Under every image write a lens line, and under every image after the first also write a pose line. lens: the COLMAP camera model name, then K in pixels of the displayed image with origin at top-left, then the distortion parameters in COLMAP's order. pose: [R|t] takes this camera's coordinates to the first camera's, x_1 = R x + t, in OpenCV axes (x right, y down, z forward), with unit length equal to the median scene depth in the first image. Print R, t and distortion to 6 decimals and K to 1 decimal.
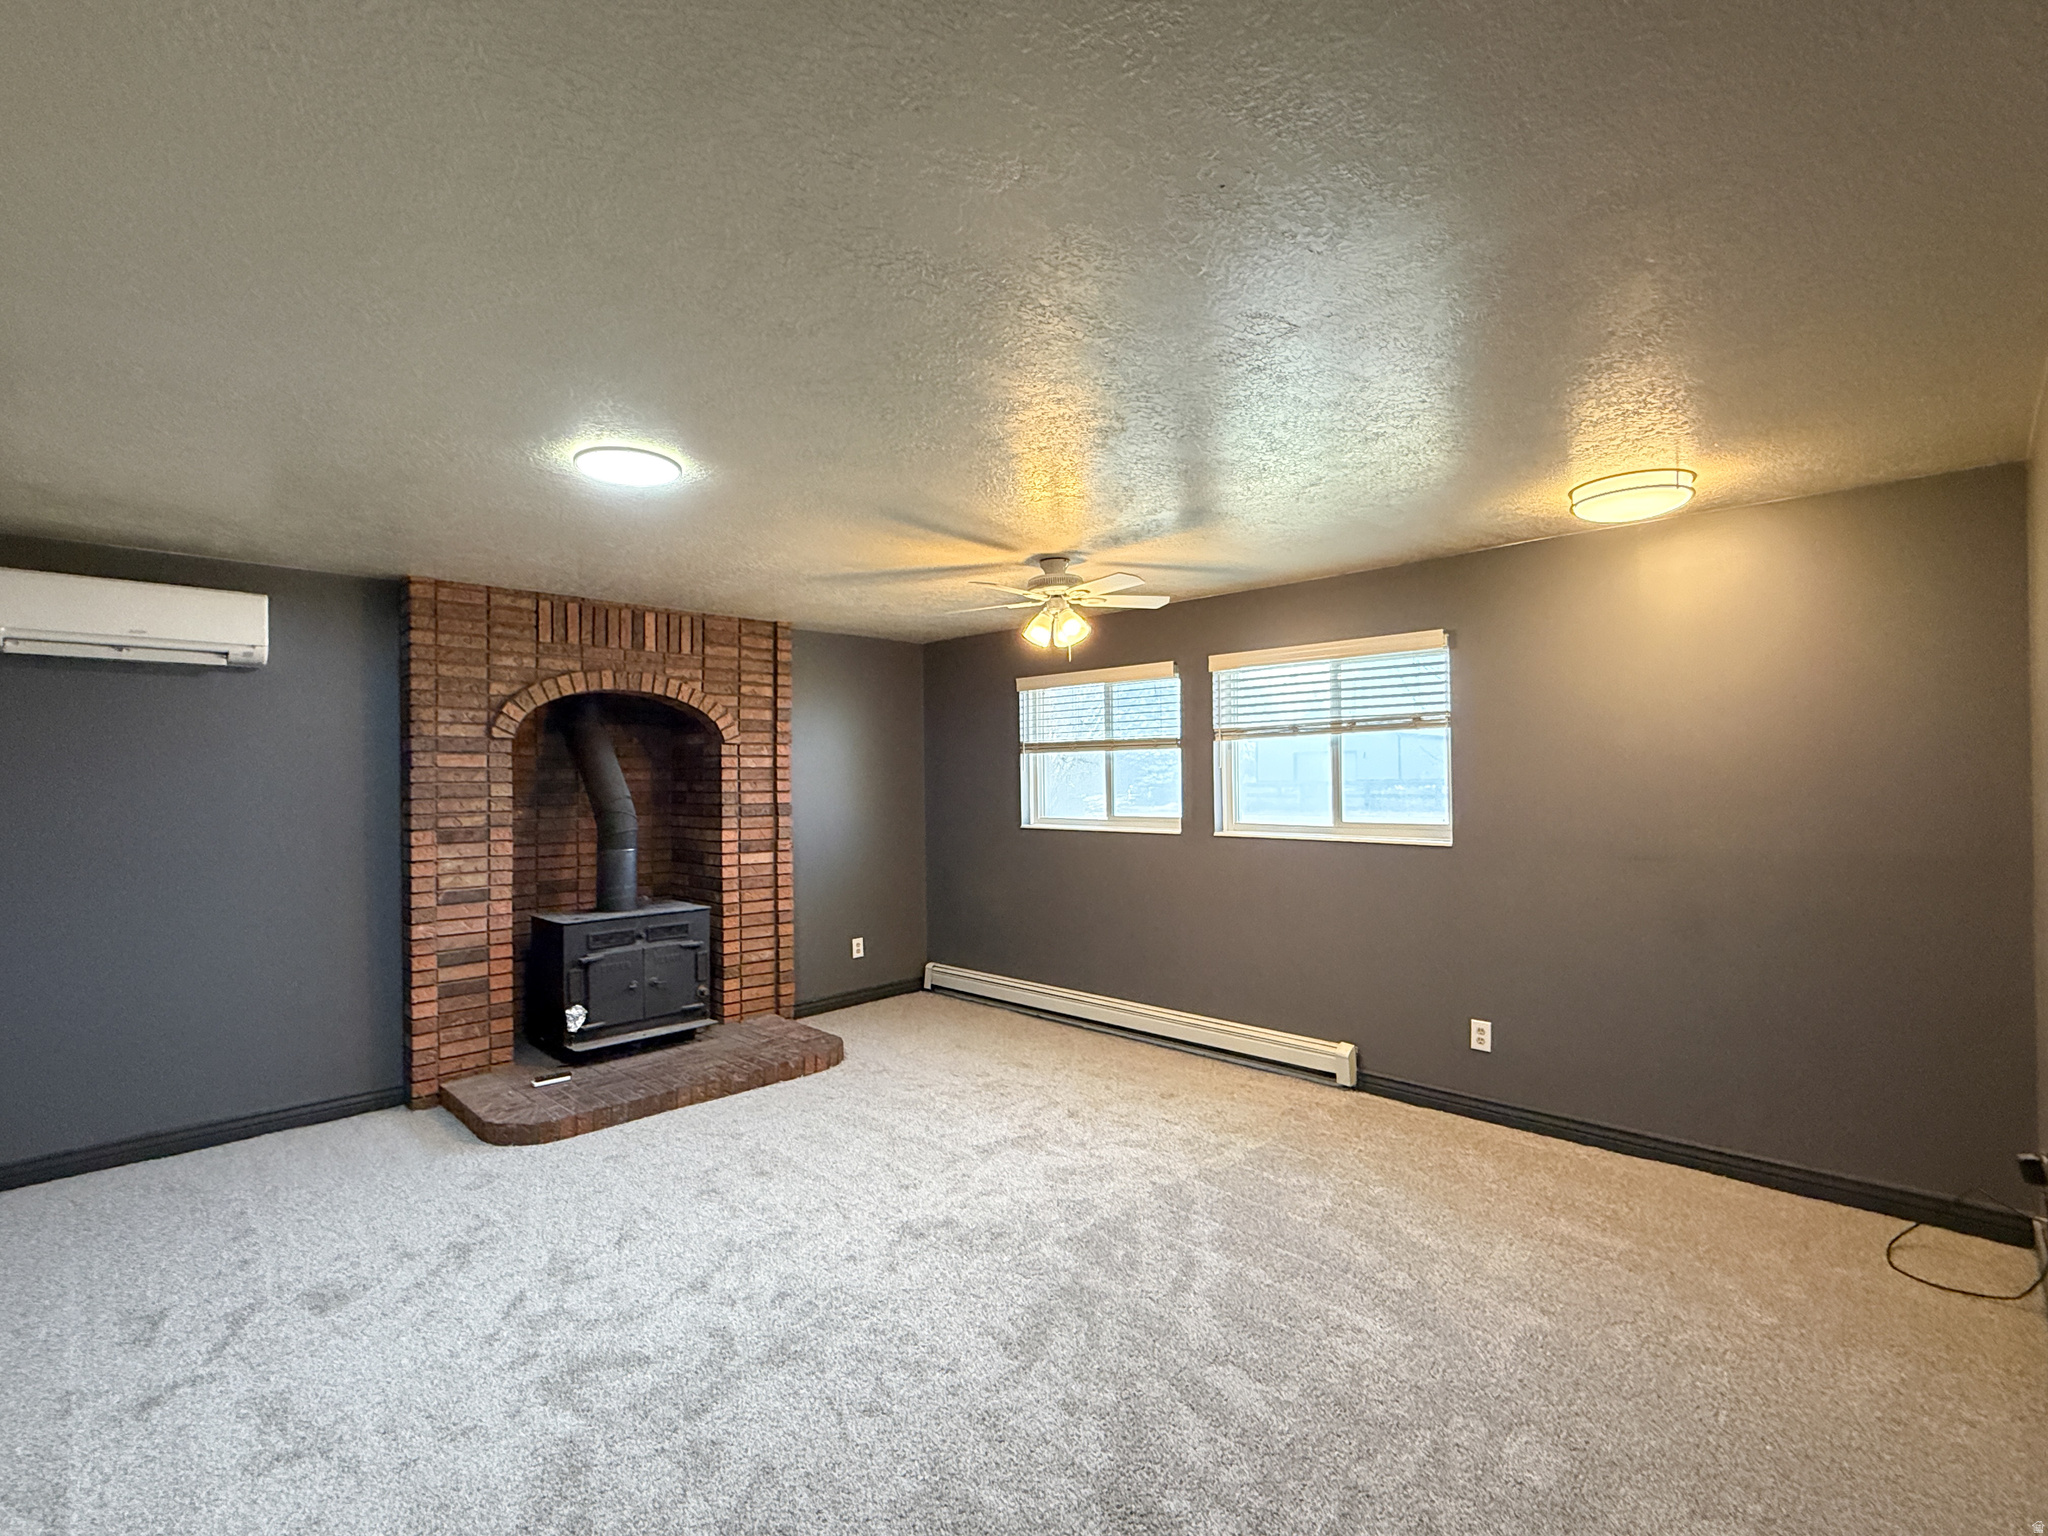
lens RADIAL K [[944.7, 0, 1024.0], [0, 944.7, 767.8], [0, 0, 1]] dist [-0.000830, 0.000183]
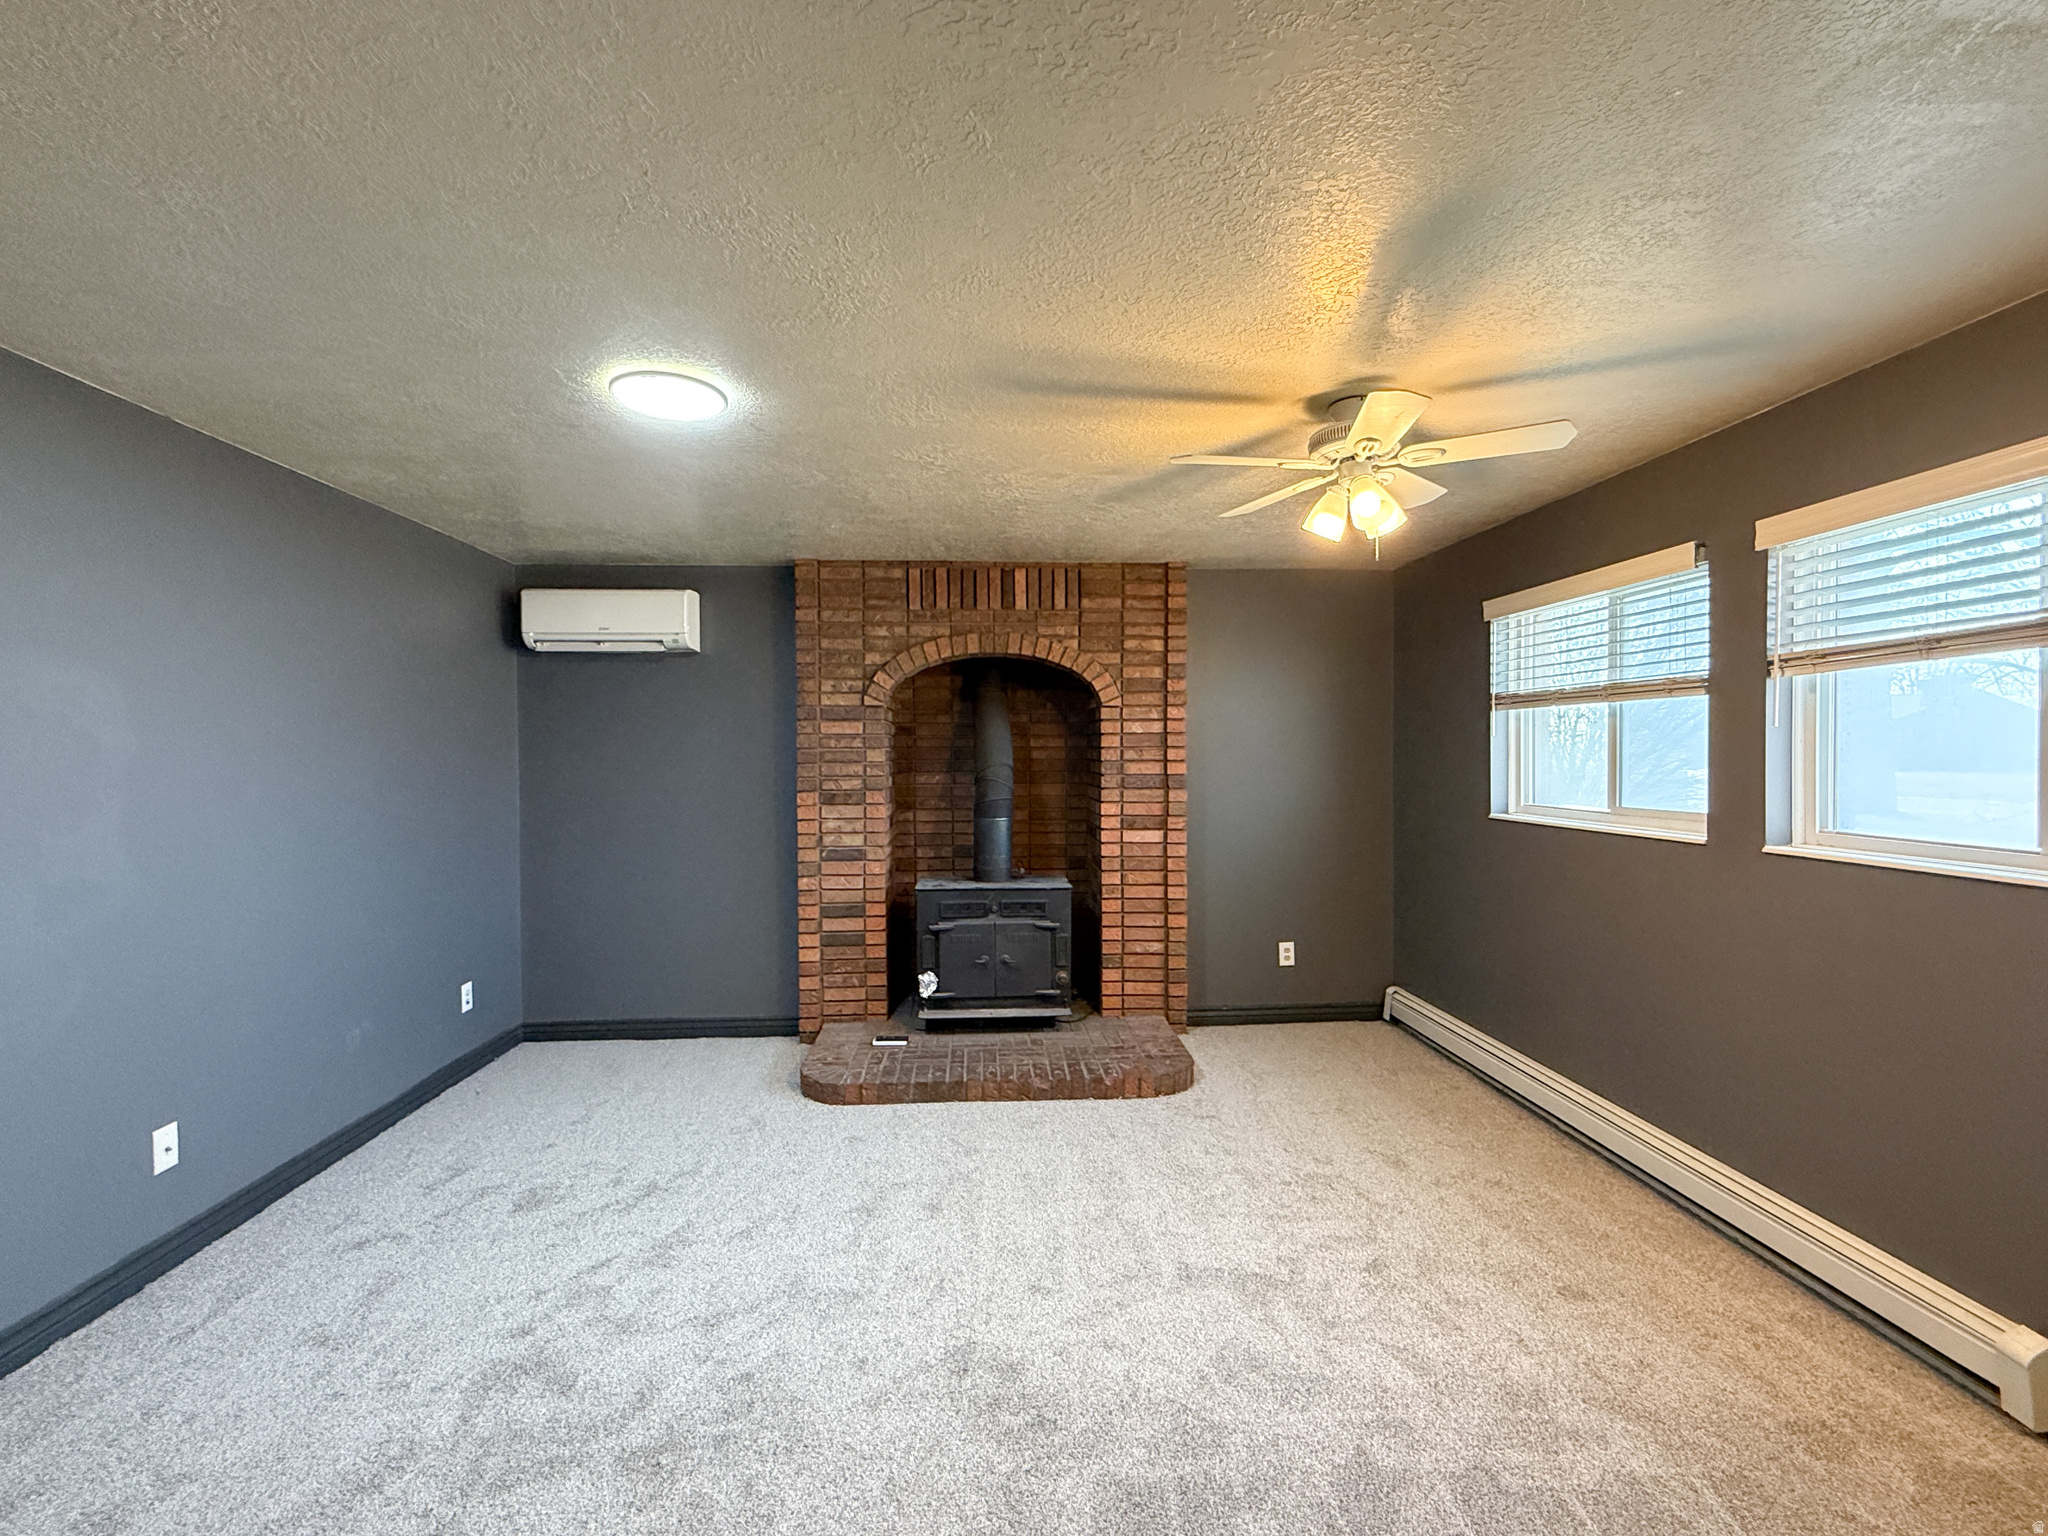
lens RADIAL K [[944.7, 0, 1028.3], [0, 944.7, 767.8], [0, 0, 1]] dist [-0.000830, 0.000183]
pose [[0.743289, 0.017730, -0.668735, 0.273810], [0.004242, 0.999504, 0.031215, 0.005097], [0.668957, -0.026038, 0.742845, 0.340010]]
